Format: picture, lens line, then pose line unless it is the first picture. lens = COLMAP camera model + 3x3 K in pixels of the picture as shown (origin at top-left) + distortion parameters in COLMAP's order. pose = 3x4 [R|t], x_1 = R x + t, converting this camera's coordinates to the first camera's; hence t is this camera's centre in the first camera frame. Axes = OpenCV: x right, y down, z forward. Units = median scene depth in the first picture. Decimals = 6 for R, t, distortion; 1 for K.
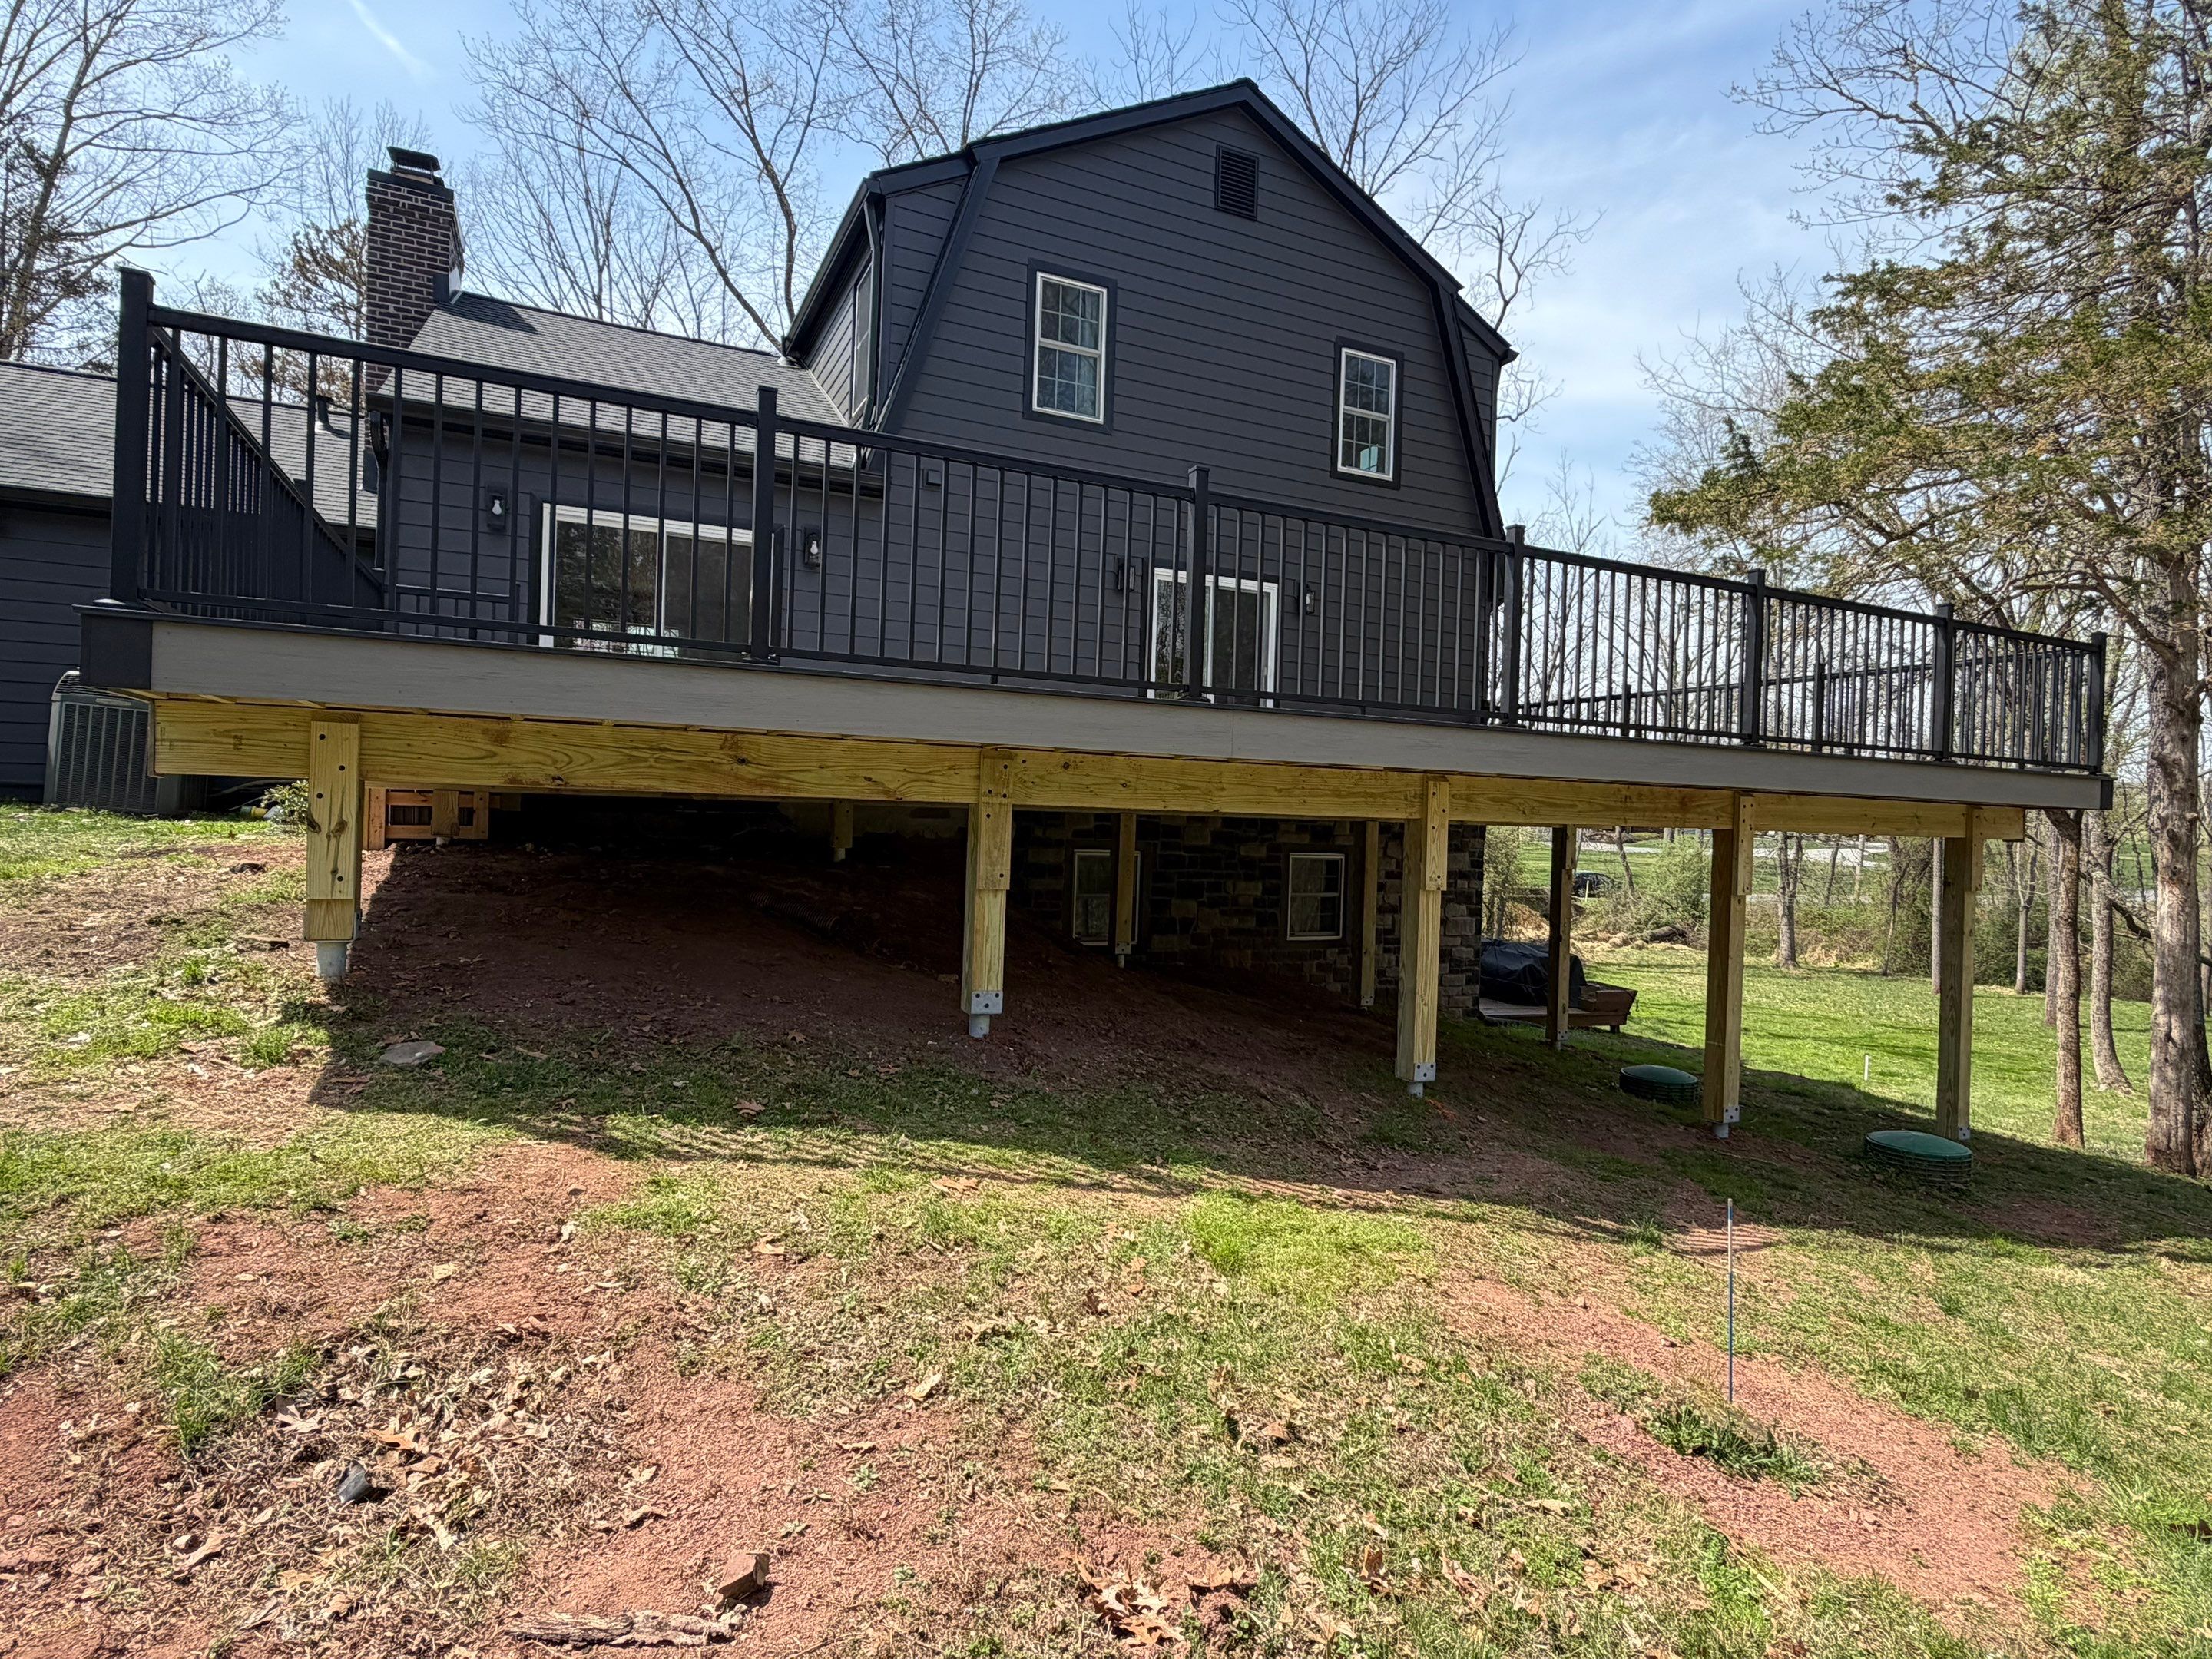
lens RADIAL K [[1171.1, 0, 1098.2], [0, 1171.1, 822.4], [0, 0, 1]] dist [0.003524, -0.003823]
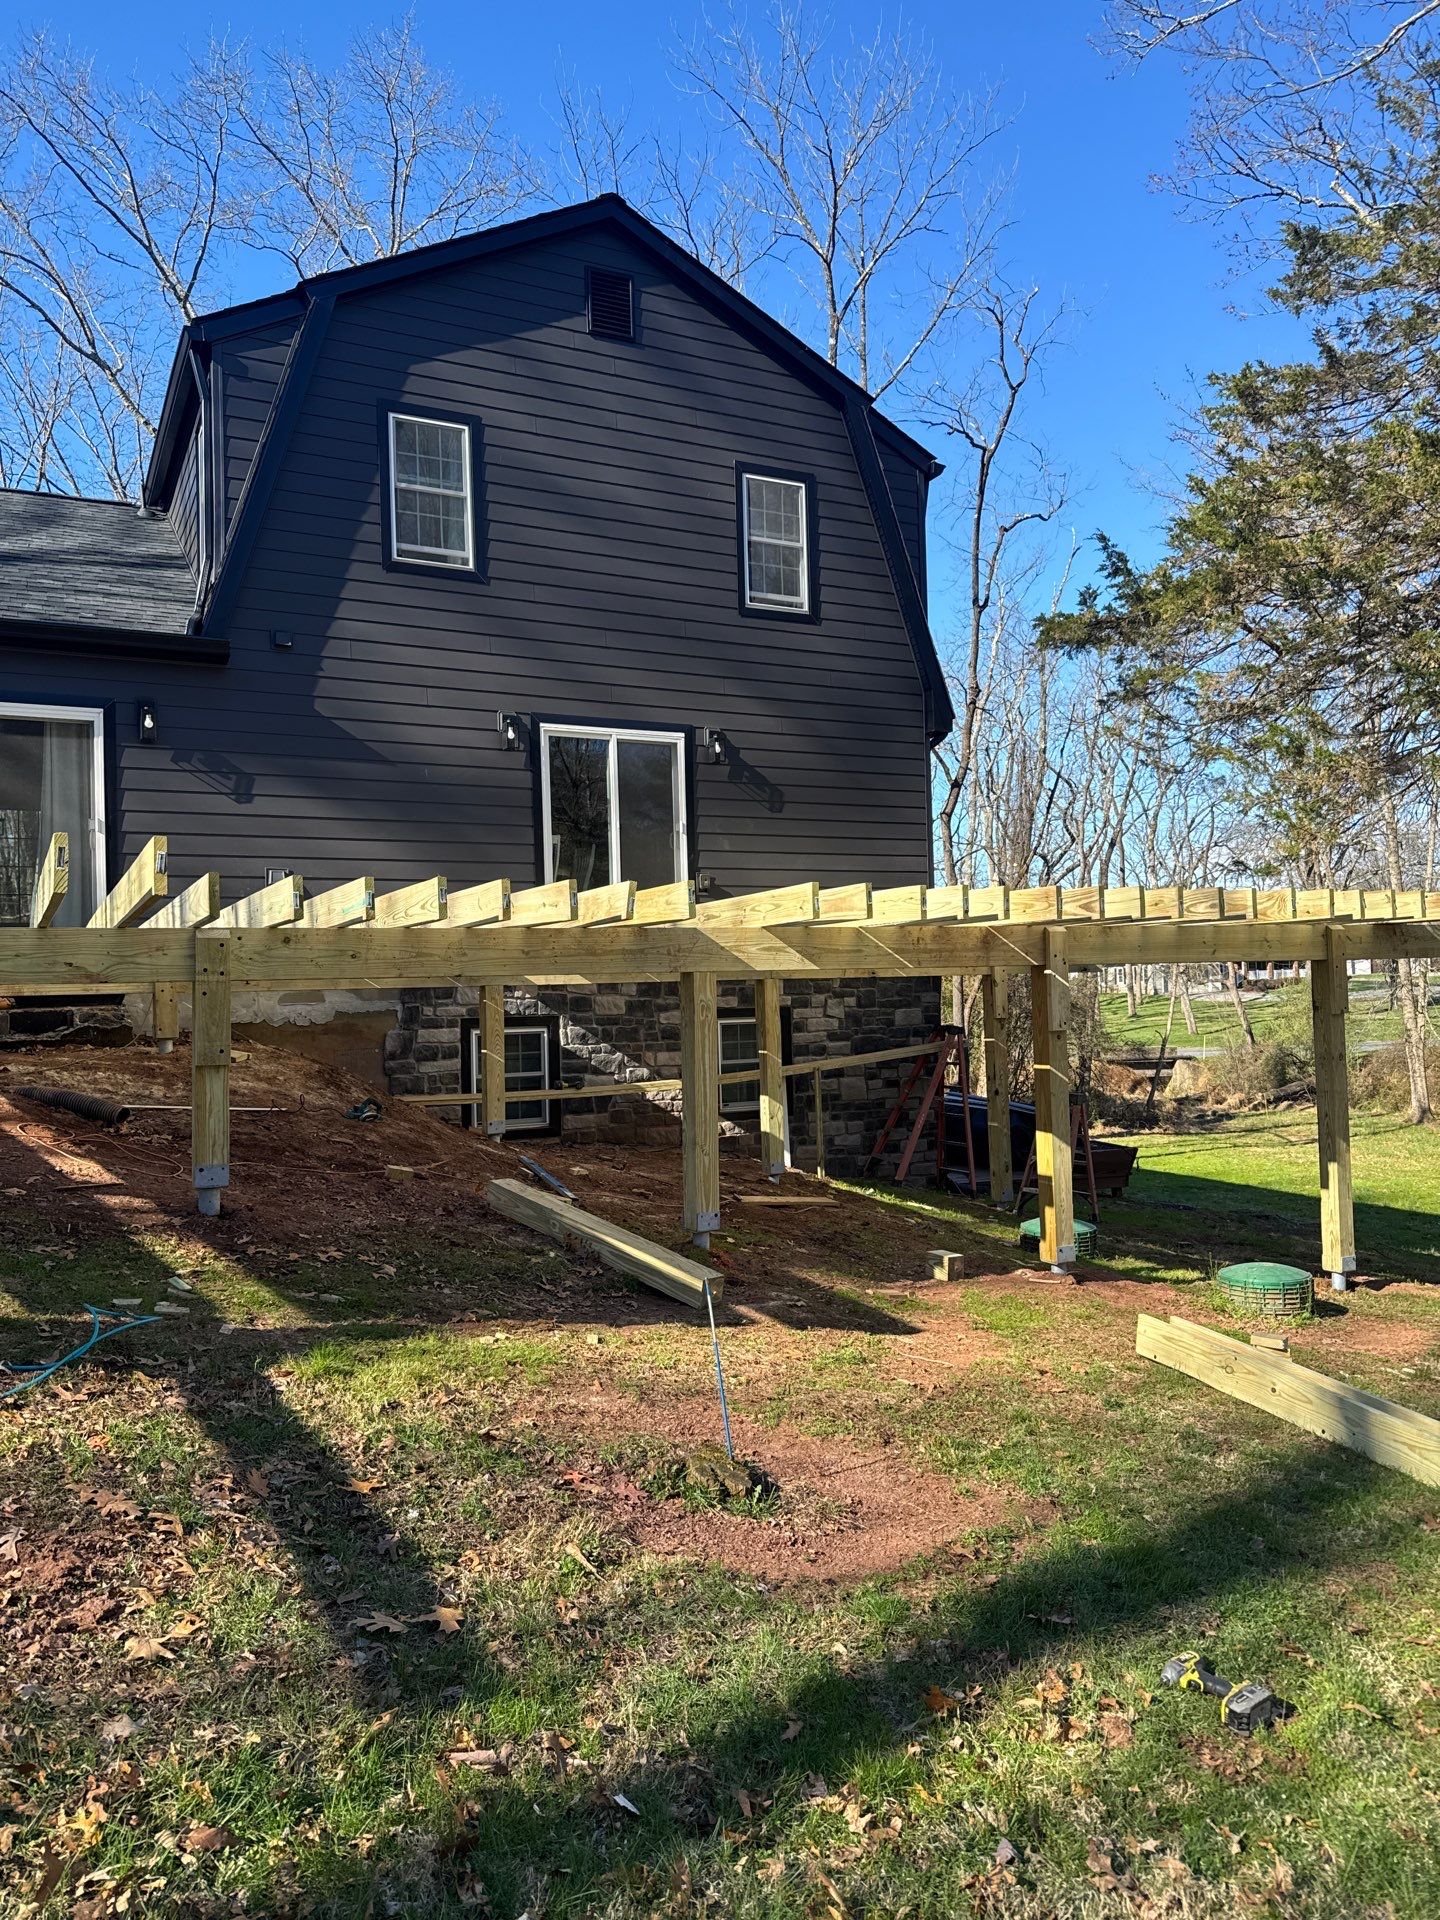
lens RADIAL K [[1380.1, 0, 721.3], [0, 1380.1, 969.1], [0, 0, 1]] dist [0.054319, -0.056587]
pose [[0.997563, -0.061501, 0.032958, 0.145765], [0.062248, 0.997815, -0.022126, 0.013047], [-0.031525, 0.024124, 0.999212, -0.104456]]
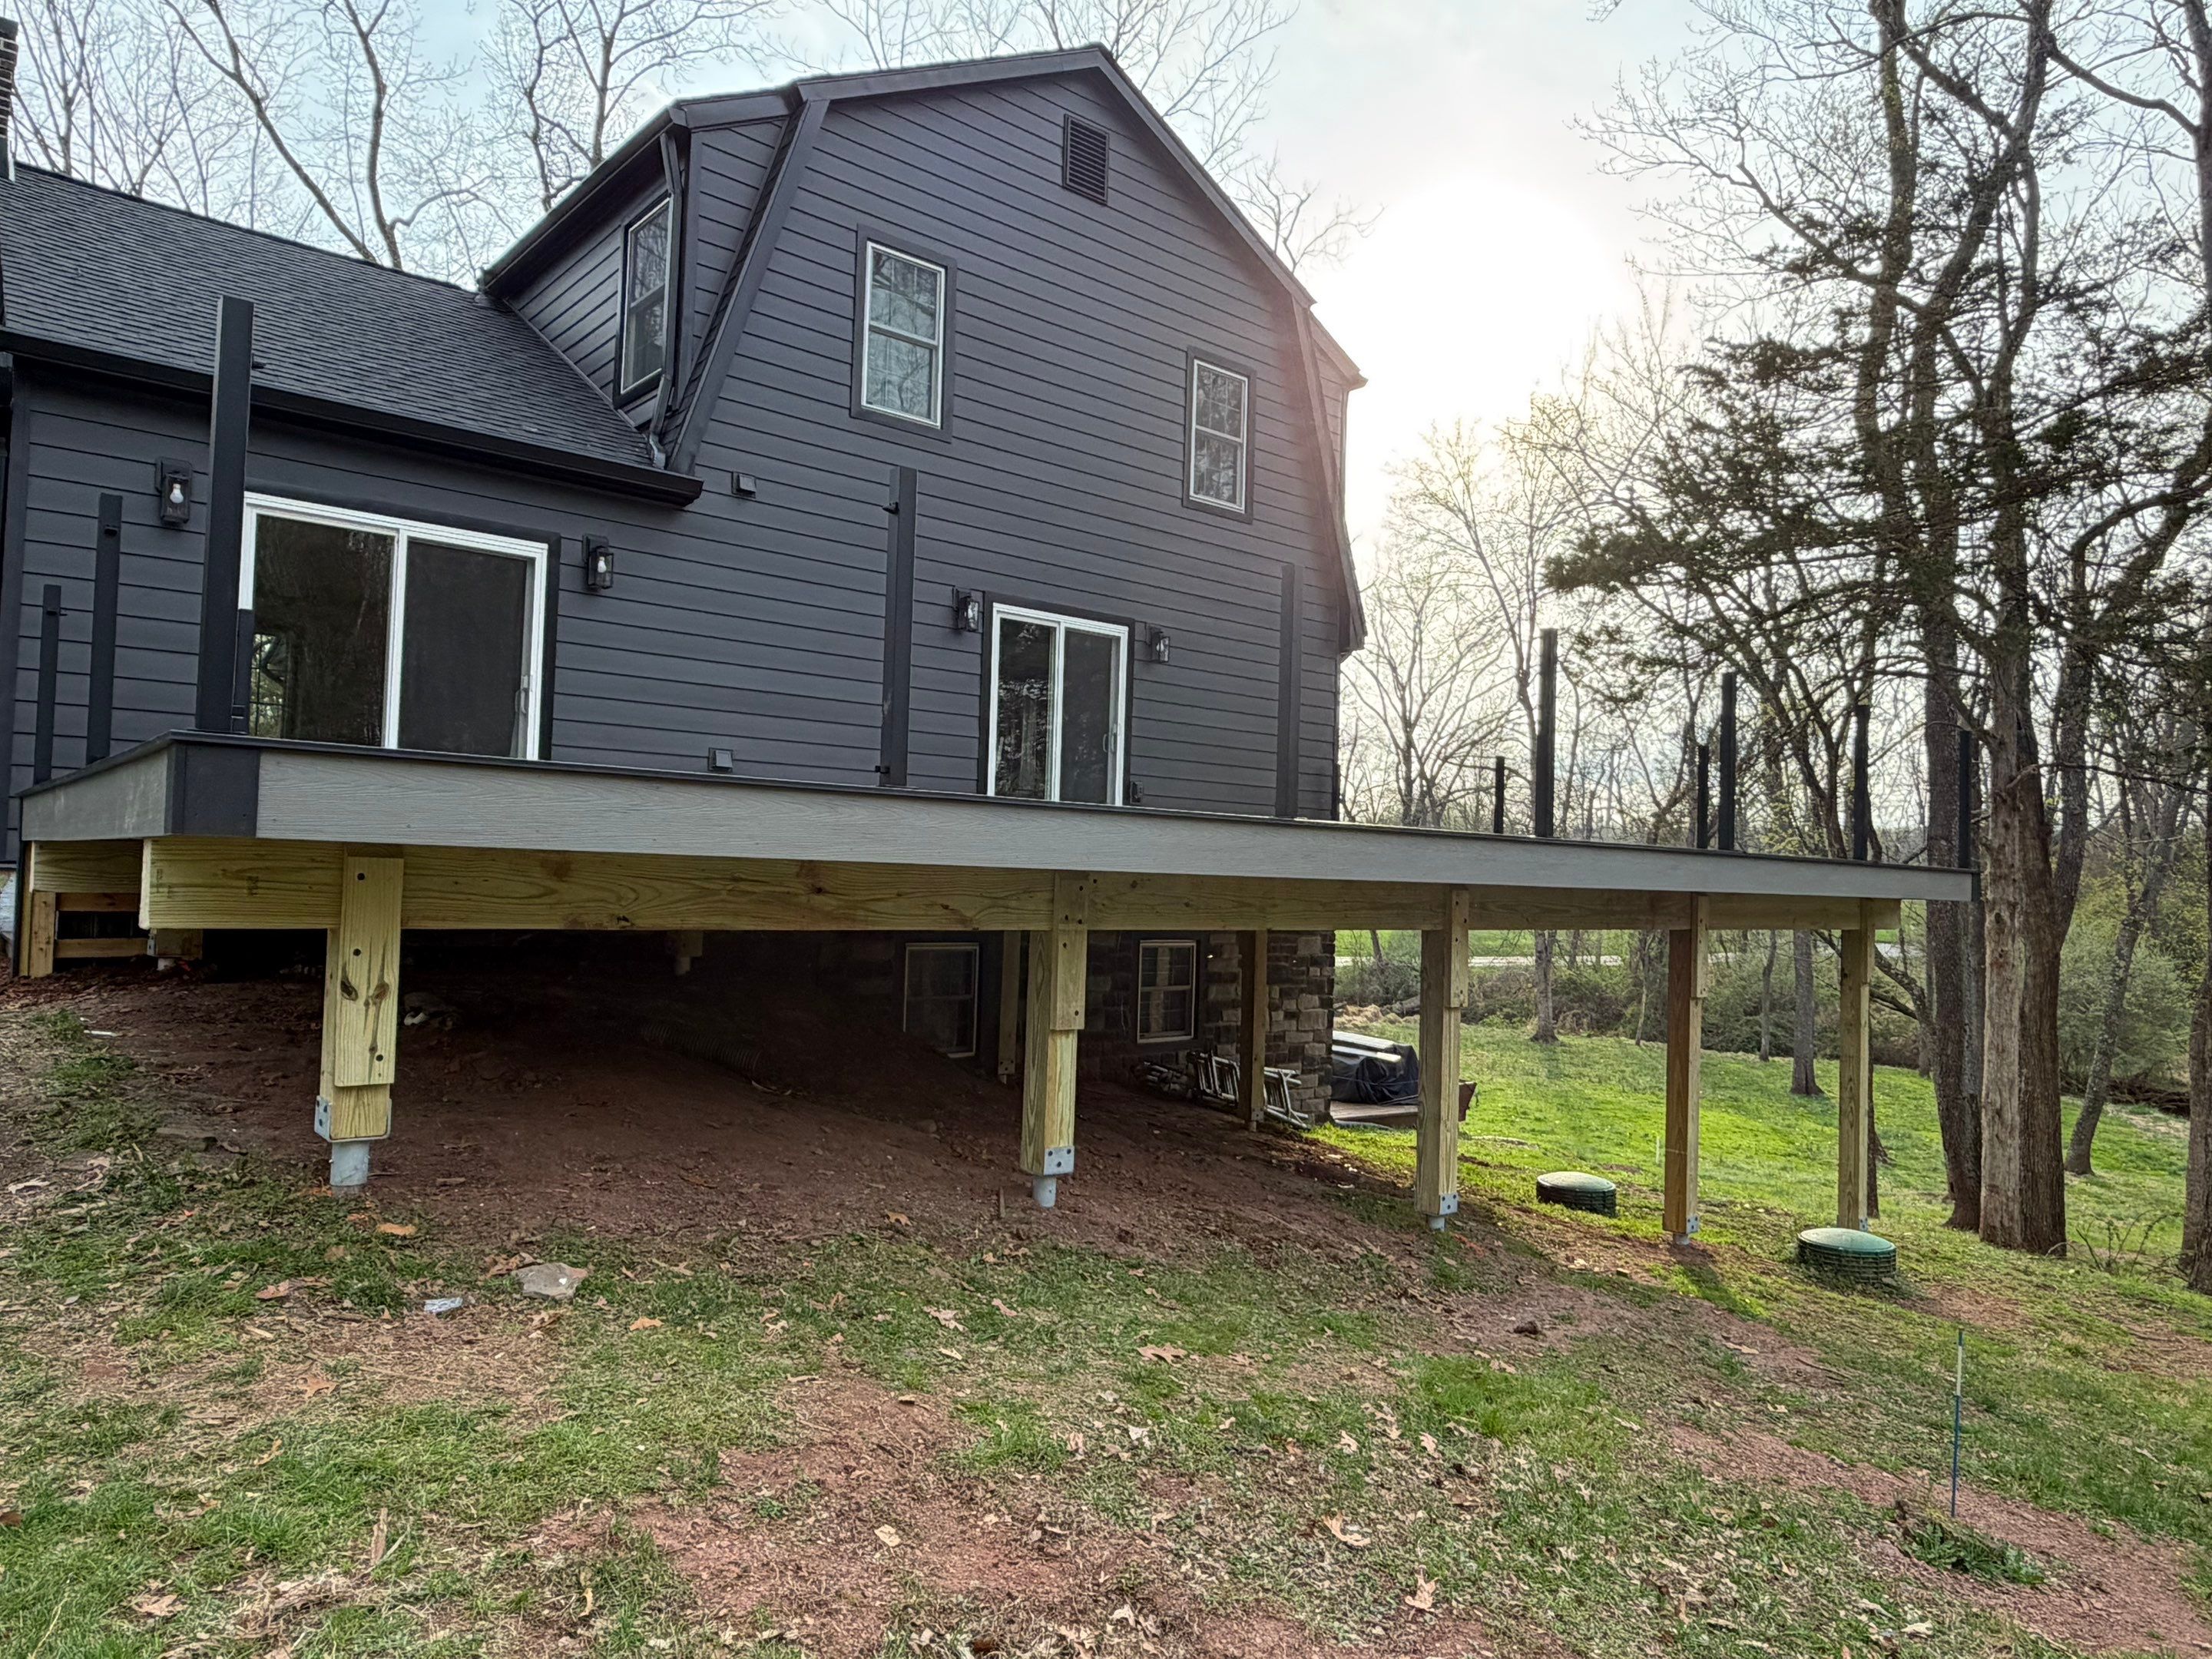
lens RADIAL K [[1475.9, 0, 1108.3], [0, 1475.9, 827.0], [0, 0, 1]] dist [0.009108, -0.007874]
pose [[0.961537, 0.007409, 0.274575, -0.167816], [0.000311, 0.999606, -0.028063, -0.028996], [-0.274675, 0.027069, 0.961156, -0.031832]]
